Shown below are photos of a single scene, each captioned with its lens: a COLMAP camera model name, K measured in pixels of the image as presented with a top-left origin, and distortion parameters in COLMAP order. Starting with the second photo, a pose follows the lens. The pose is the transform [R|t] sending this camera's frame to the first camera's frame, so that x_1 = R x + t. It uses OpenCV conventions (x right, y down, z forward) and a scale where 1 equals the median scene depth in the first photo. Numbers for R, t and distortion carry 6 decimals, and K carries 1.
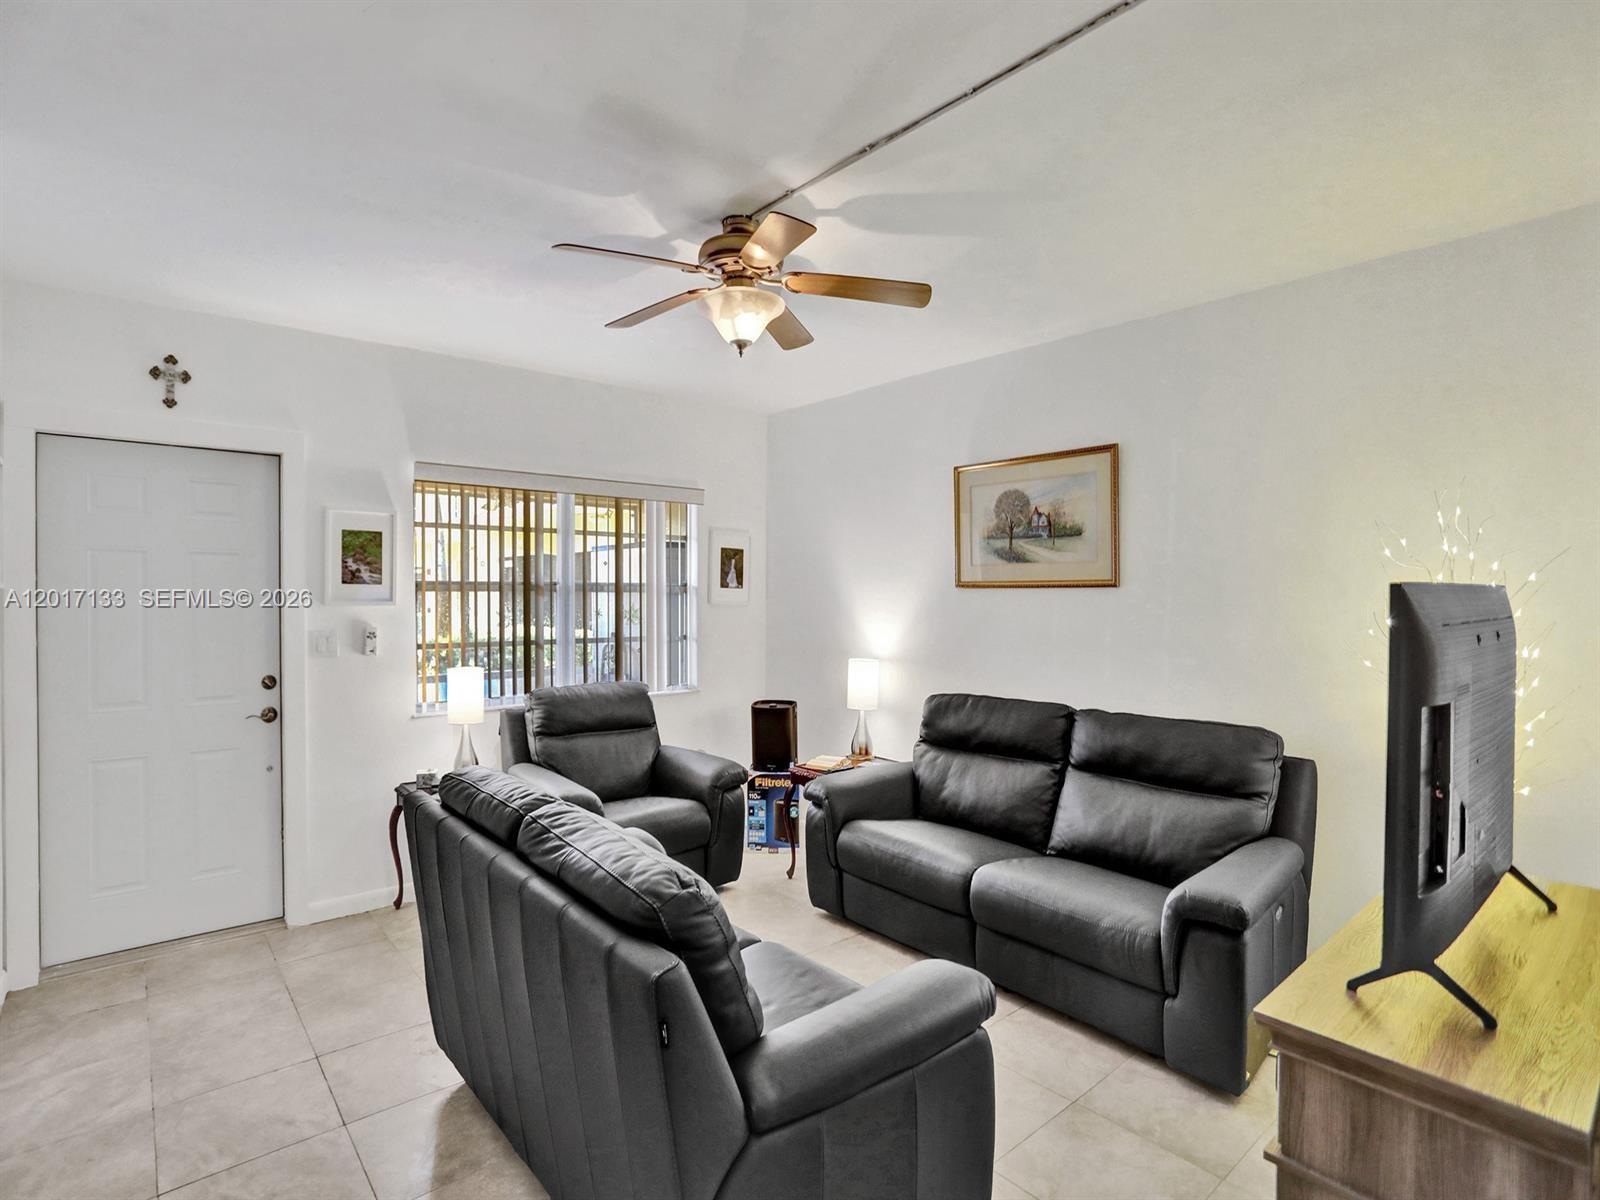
lens RADIAL K [[807.7, 0, 787.6], [0, 807.7, 607.8], [0, 0, 1]] dist [-0.010567, 0.001934]
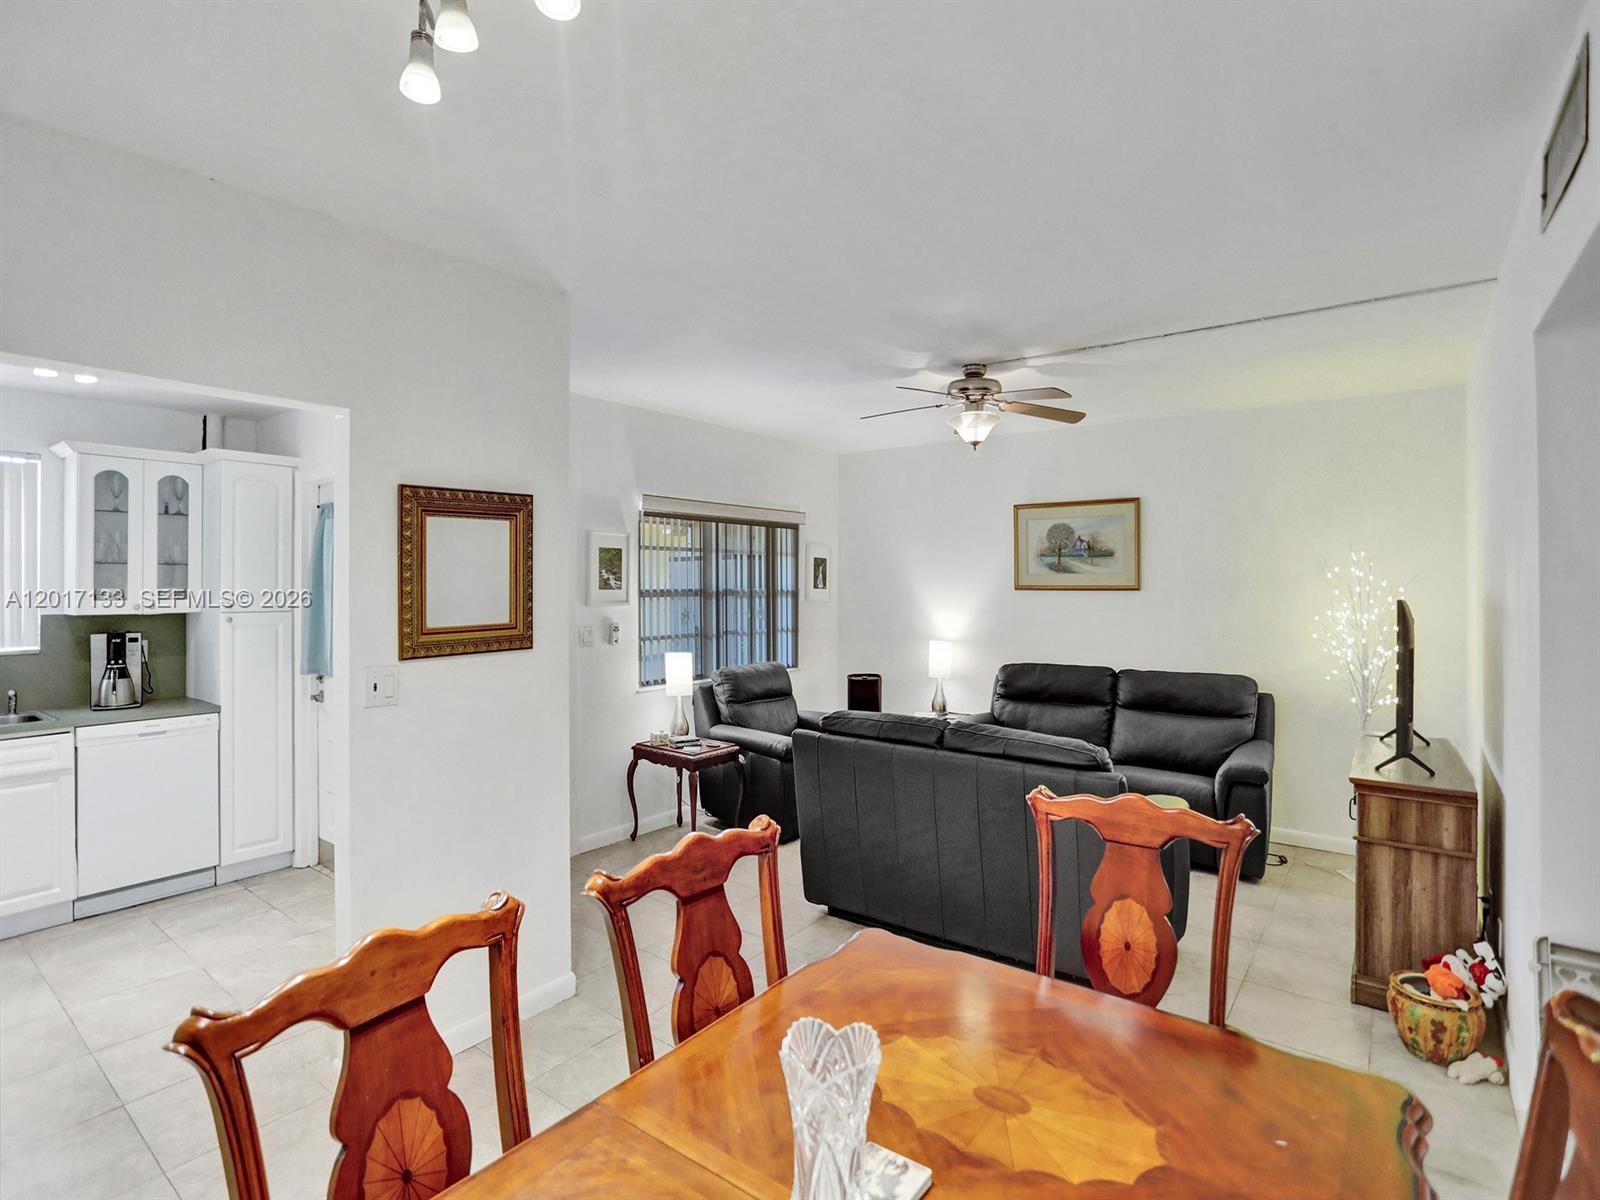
lens RADIAL K [[807.7, 0, 794.9], [0, 807.7, 589.0], [0, 0, 1]] dist [-0.010567, 0.001934]
pose [[0.977341, -0.003721, 0.211639, -0.517517], [0.005899, 0.999936, -0.009658, -0.016008], [-0.211589, 0.010688, 0.977300, -0.337090]]
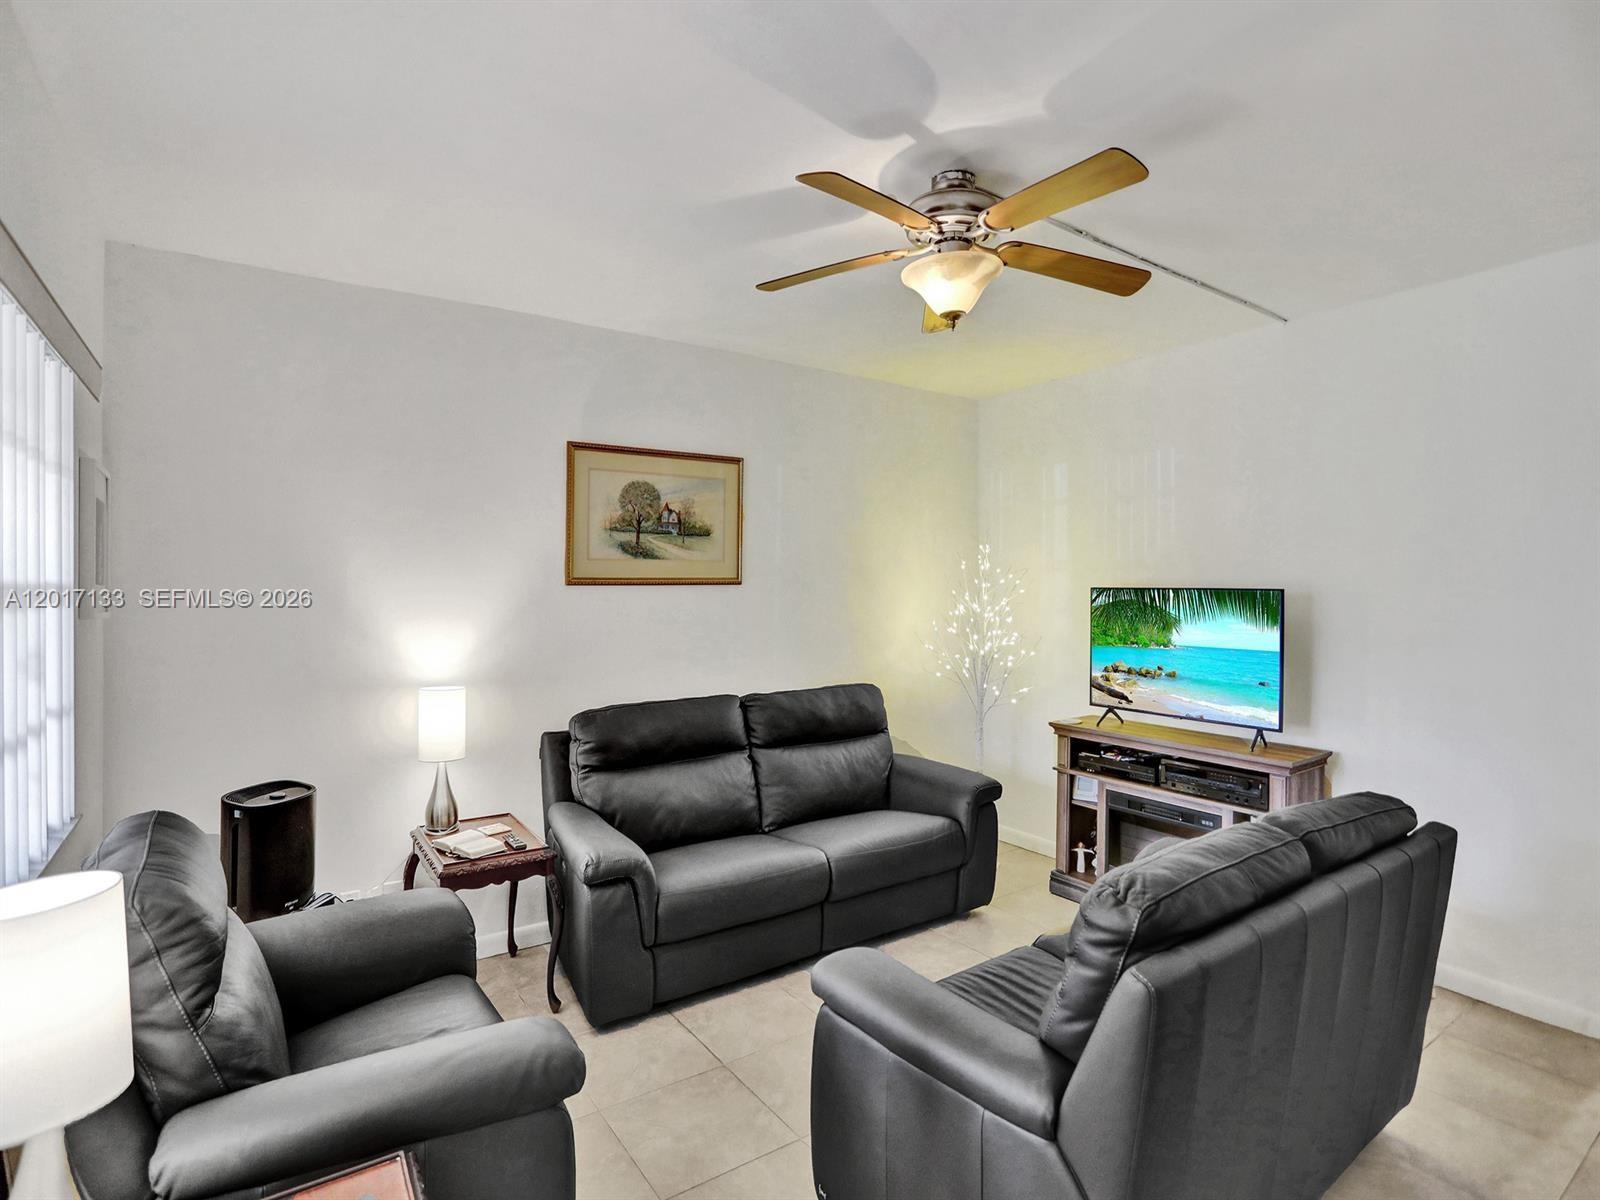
lens RADIAL K [[807.7, 0, 786.1], [0, 807.7, 590.5], [0, 0, 1]] dist [-0.010567, 0.001934]
pose [[0.094900, -0.021601, 0.995252, -0.663642], [0.014655, 0.999687, 0.020300, -0.036331], [-0.995379, 0.012659, 0.095187, 0.764717]]
